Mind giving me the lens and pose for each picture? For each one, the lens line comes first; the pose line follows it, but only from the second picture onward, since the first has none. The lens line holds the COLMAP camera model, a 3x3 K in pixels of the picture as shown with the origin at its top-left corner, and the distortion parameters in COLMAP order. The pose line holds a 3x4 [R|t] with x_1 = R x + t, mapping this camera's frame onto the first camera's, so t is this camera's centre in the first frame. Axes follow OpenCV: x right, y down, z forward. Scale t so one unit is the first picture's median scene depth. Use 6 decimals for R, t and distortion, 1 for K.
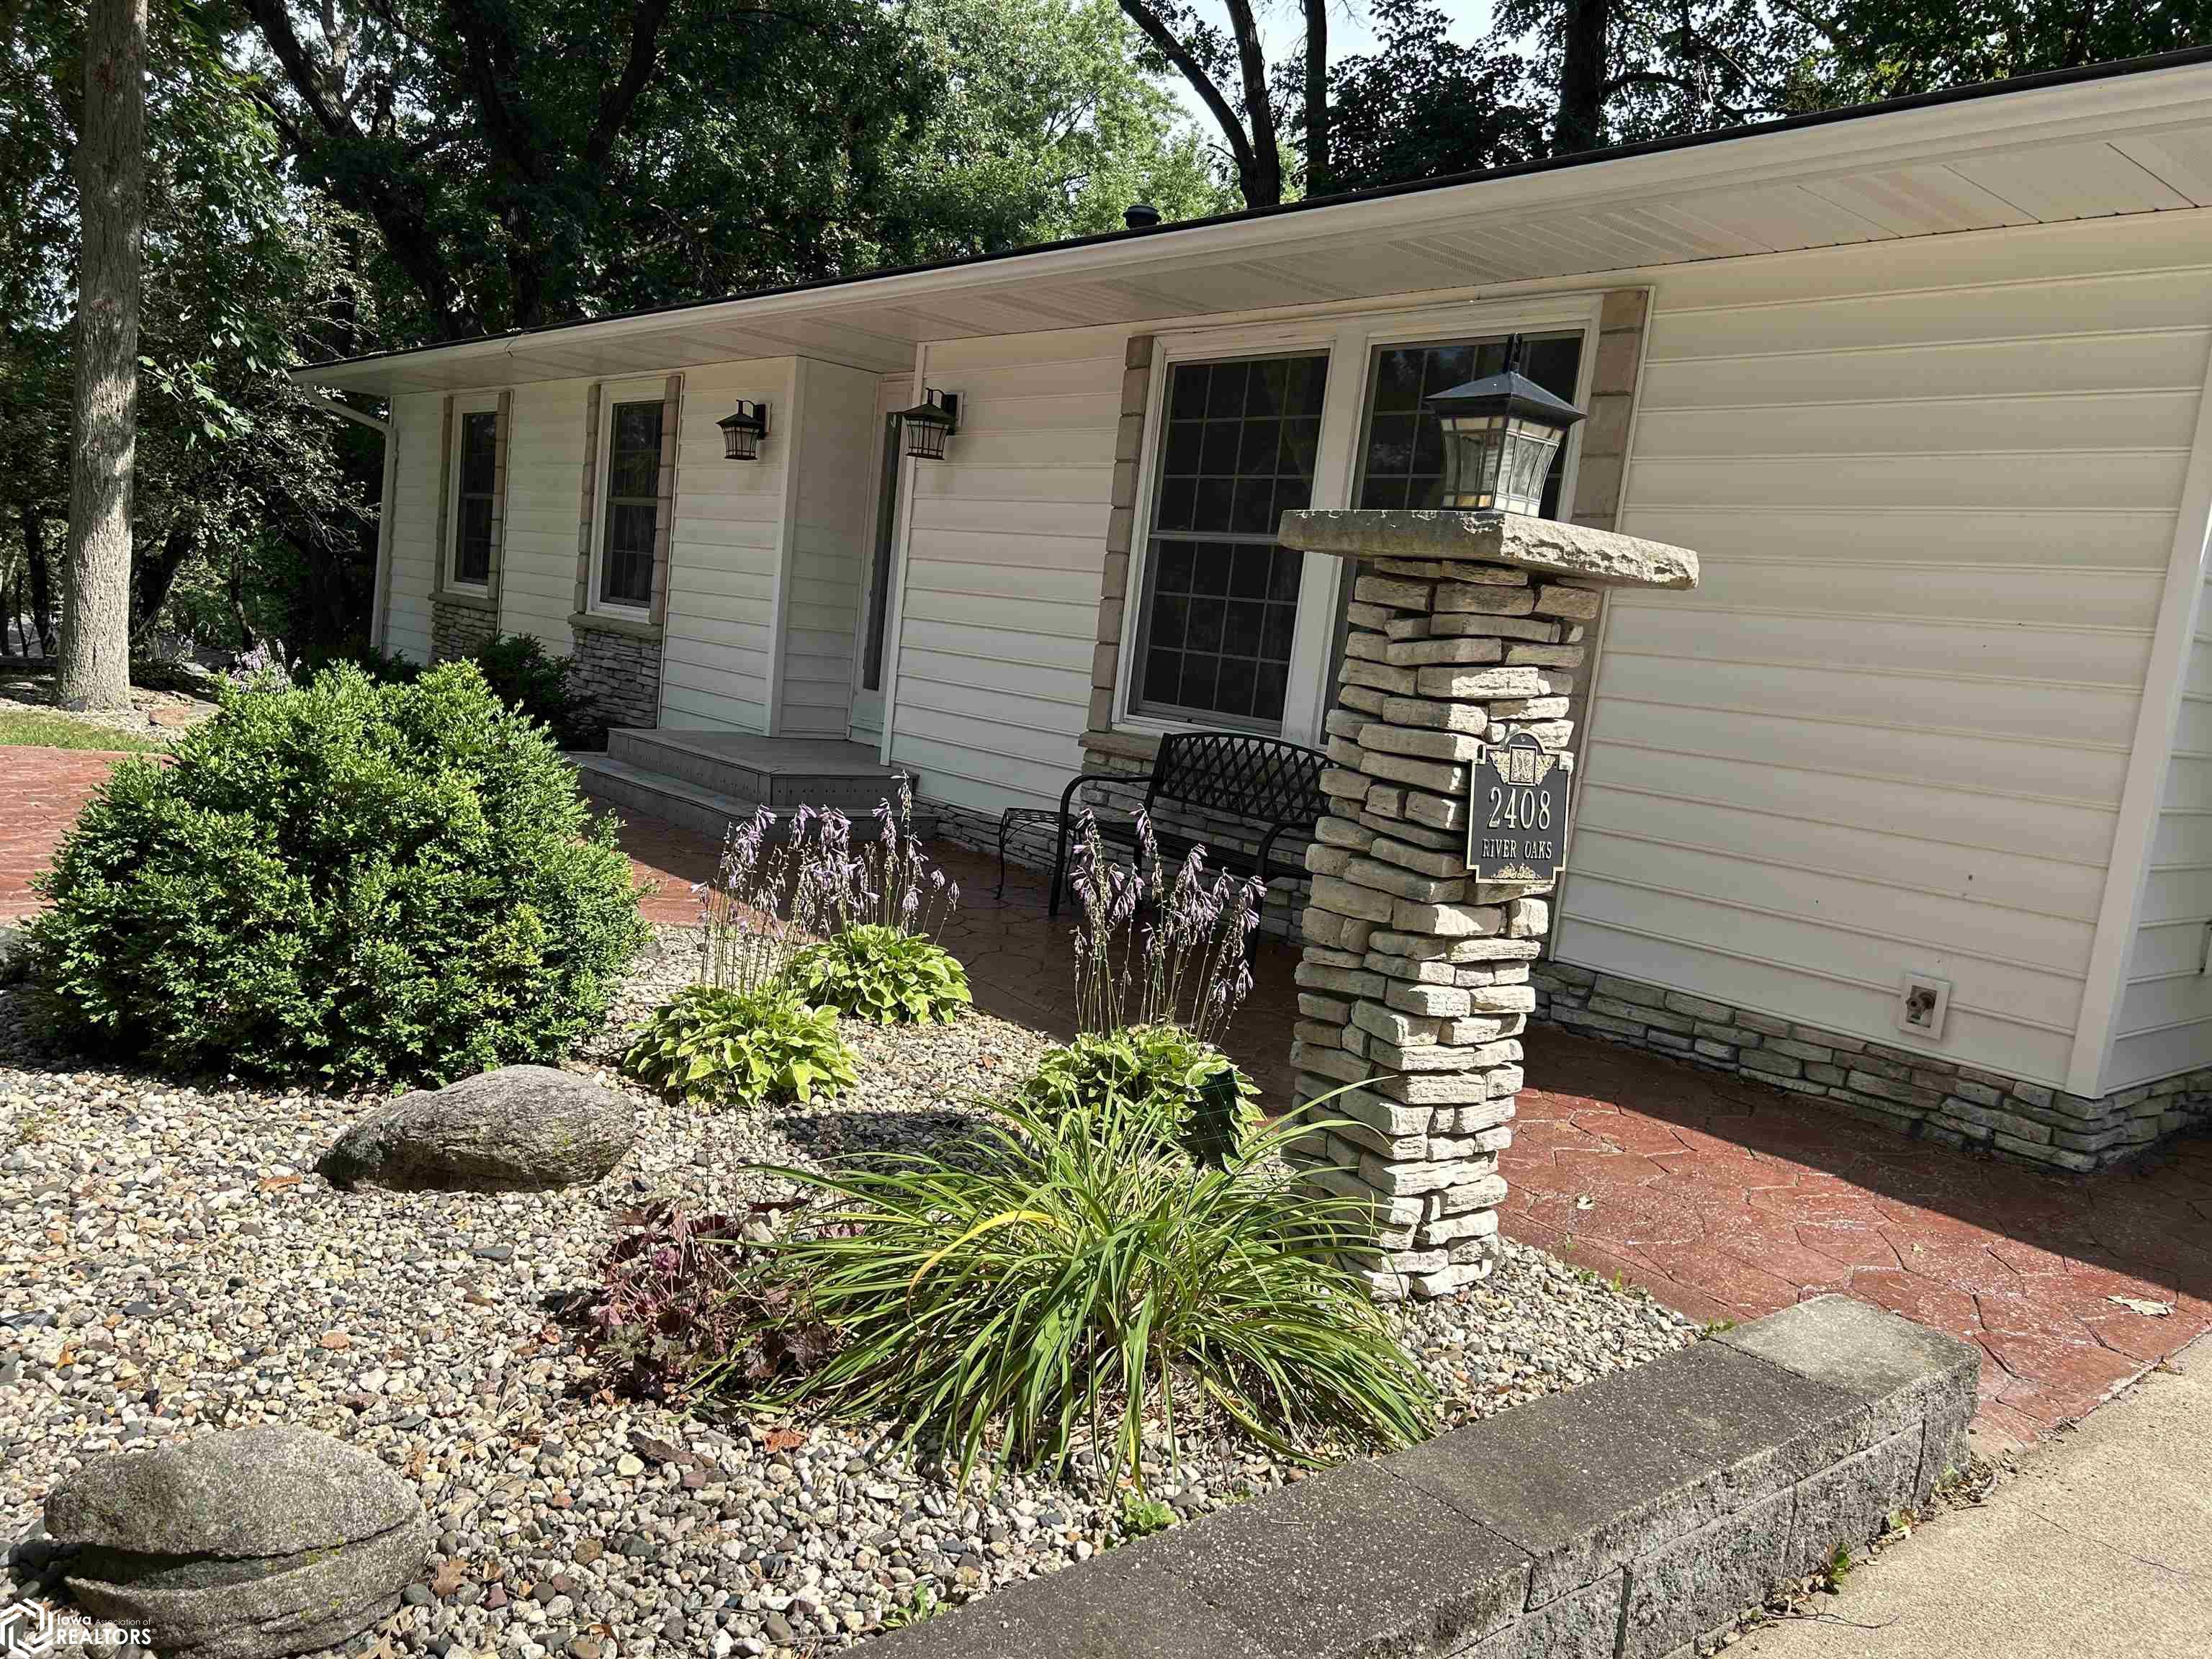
lens RADIAL K [[1659.3, 0, 1120.8], [0, 1659.3, 842.2], [0, 0, 1]] dist [0.058176, -0.071546]
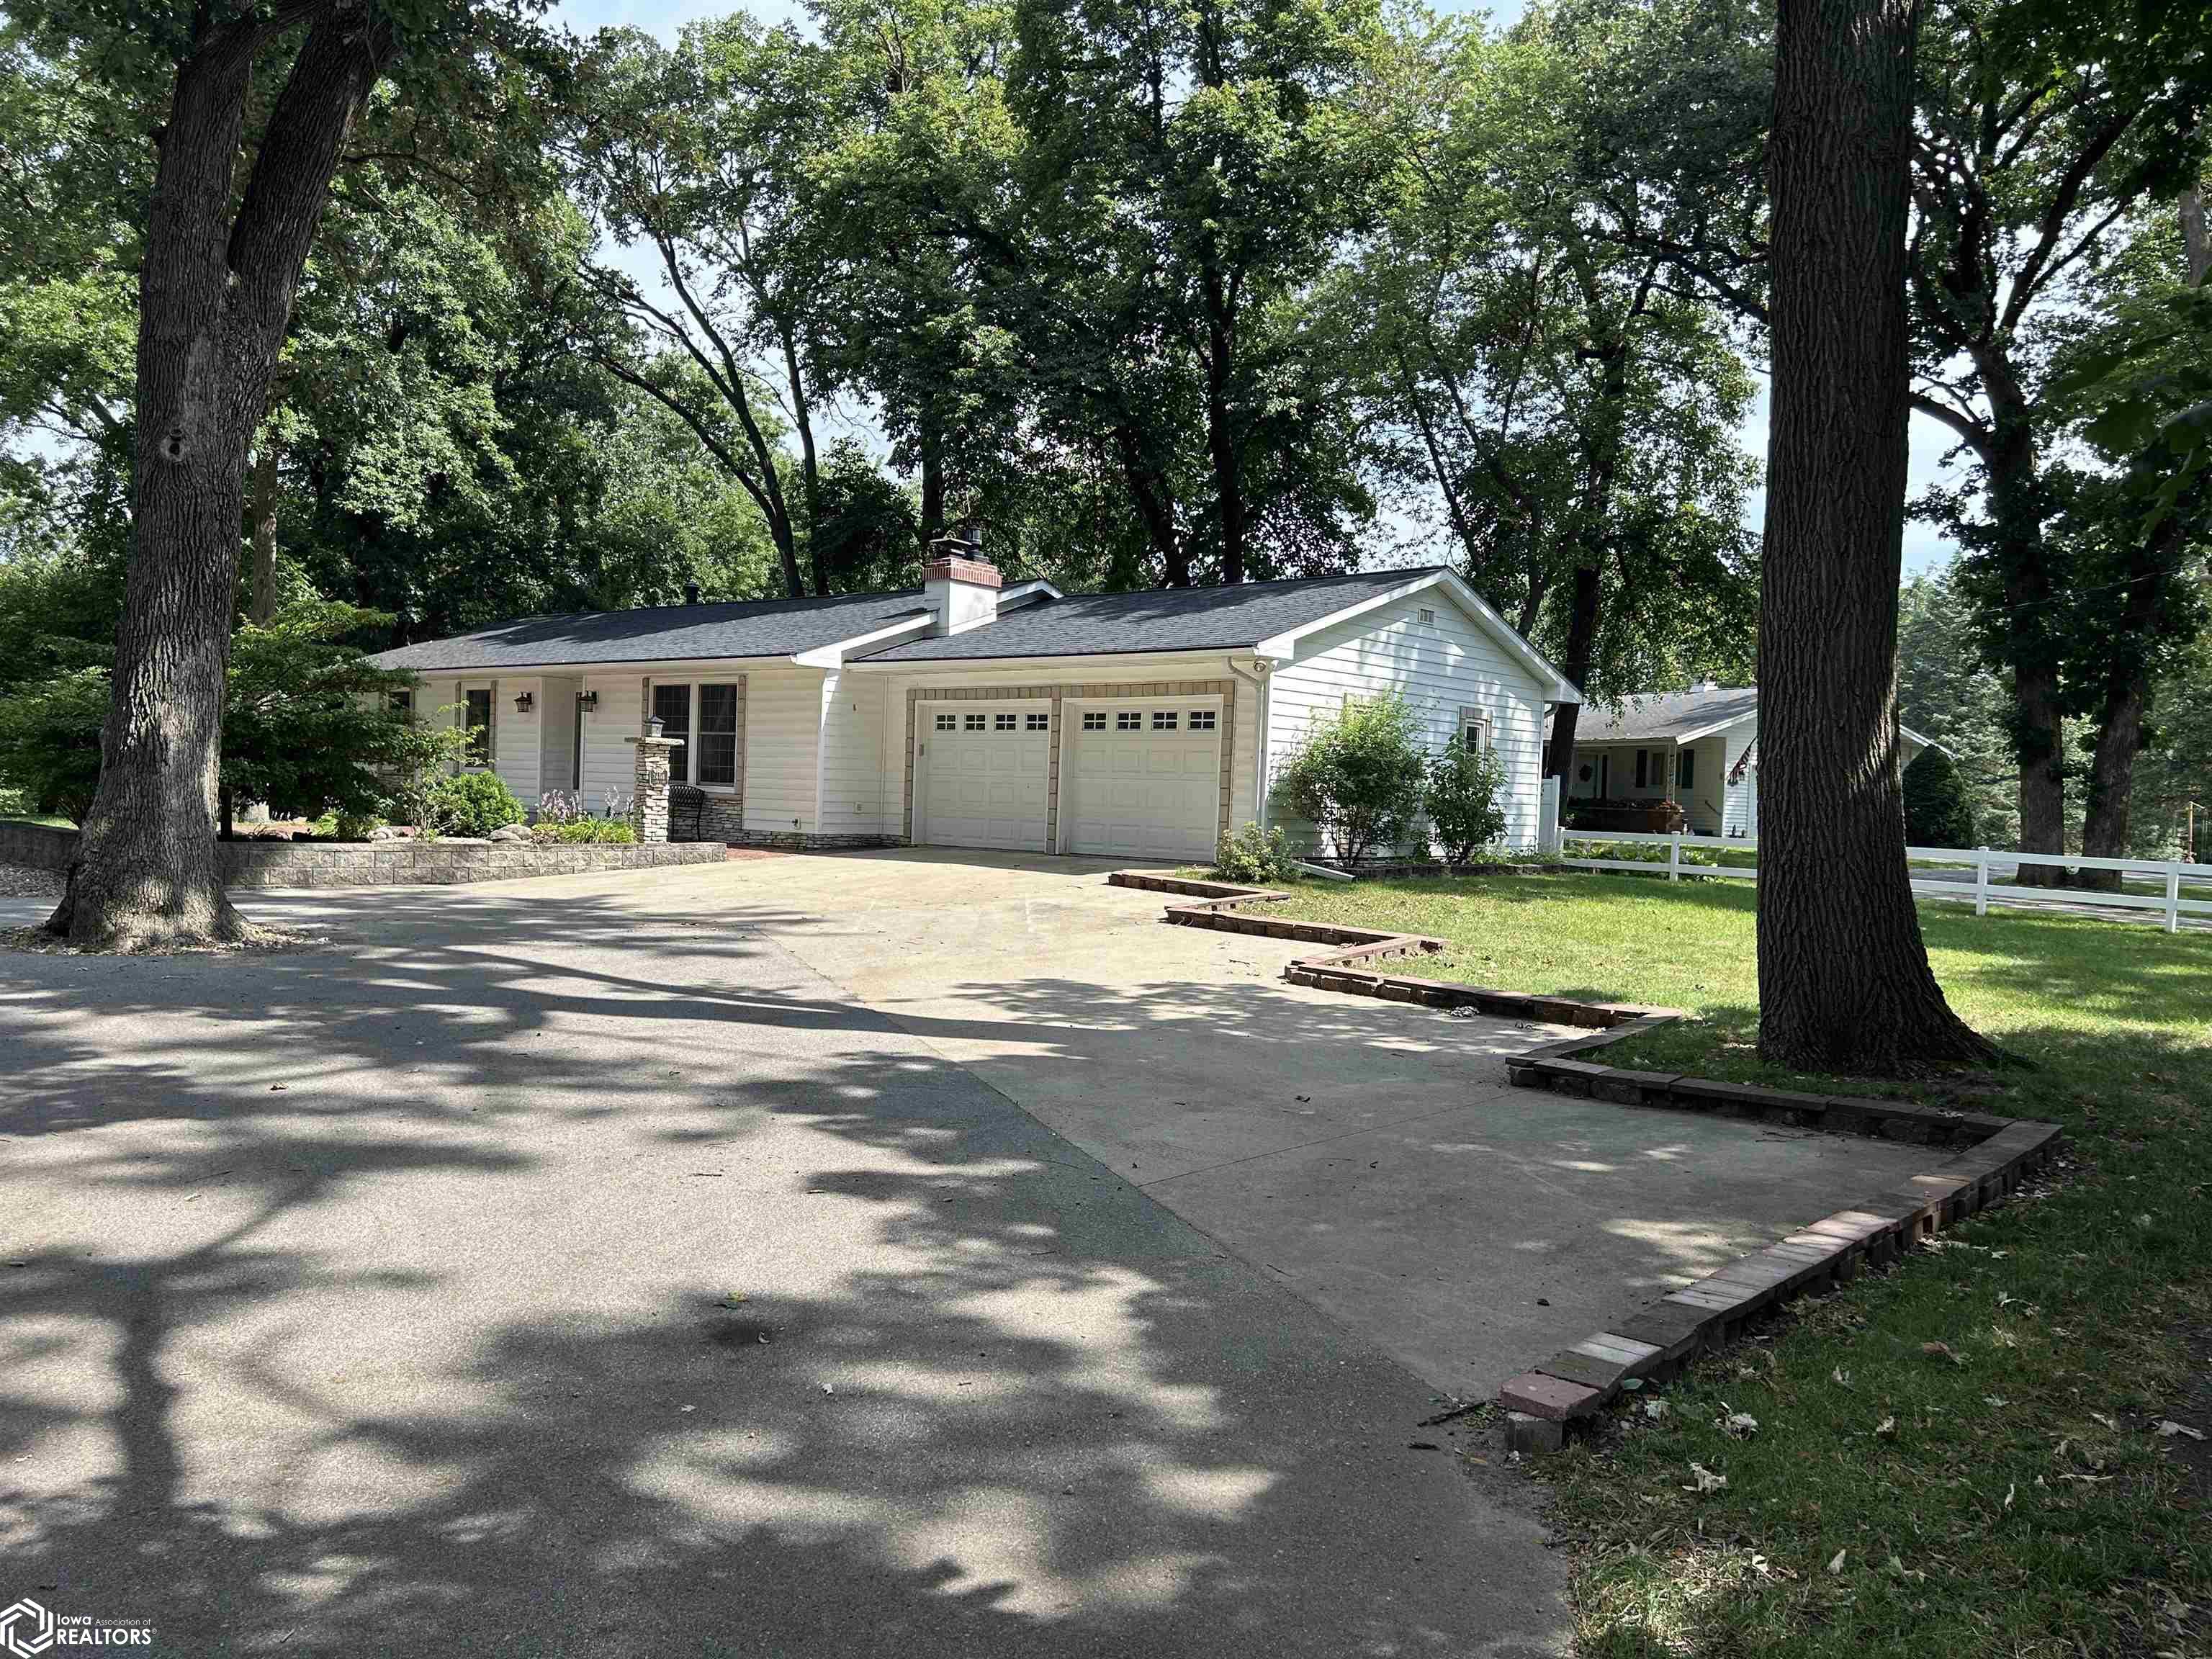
lens RADIAL K [[1659.3, 0, 1151.2], [0, 1659.3, 842.0], [0, 0, 1]] dist [0.058176, -0.071546]
pose [[0.983743, -0.077279, 0.162106, 0.451400], [0.090593, 0.992953, -0.076407, 0.397626], [-0.155059, 0.089851, 0.983811, -2.538509]]
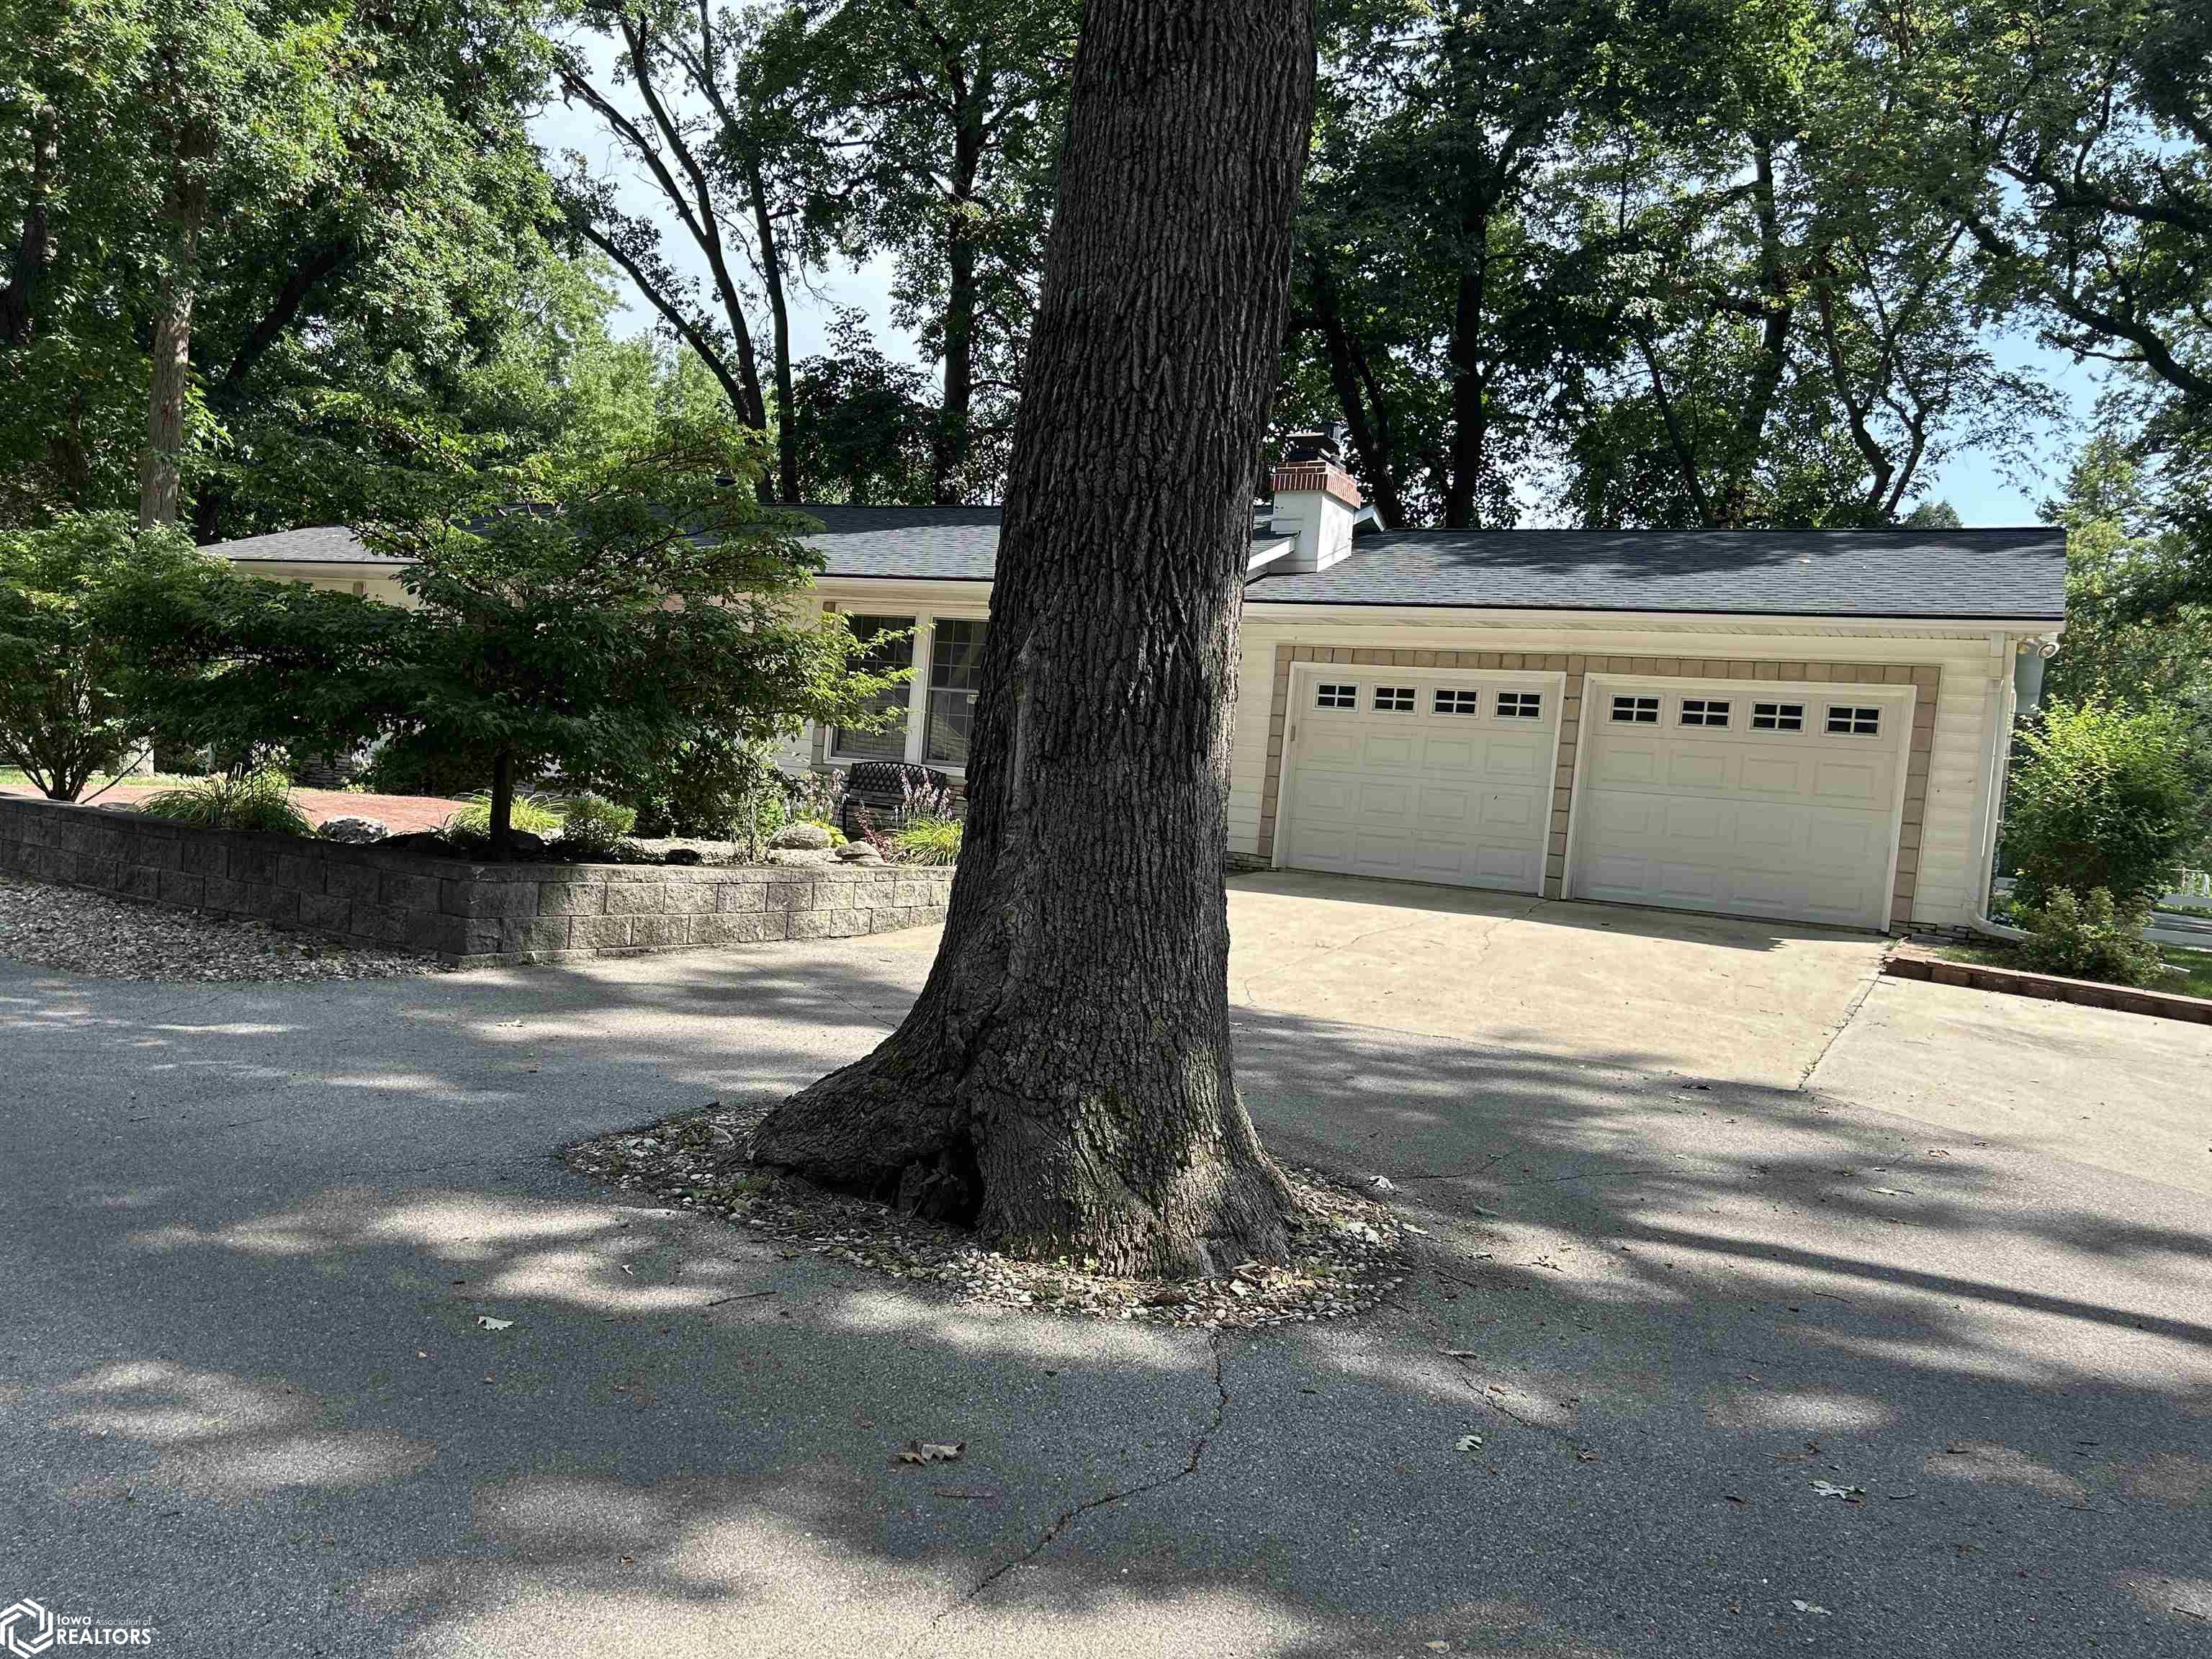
lens RADIAL K [[1659.3, 0, 1108.2], [0, 1659.3, 828.1], [0, 0, 1]] dist [0.058176, -0.071546]
pose [[0.931961, -0.037023, 0.360663, -0.471457], [0.058258, 0.997138, -0.048182, 0.161127], [-0.357847, 0.065915, 0.931451, -1.331703]]
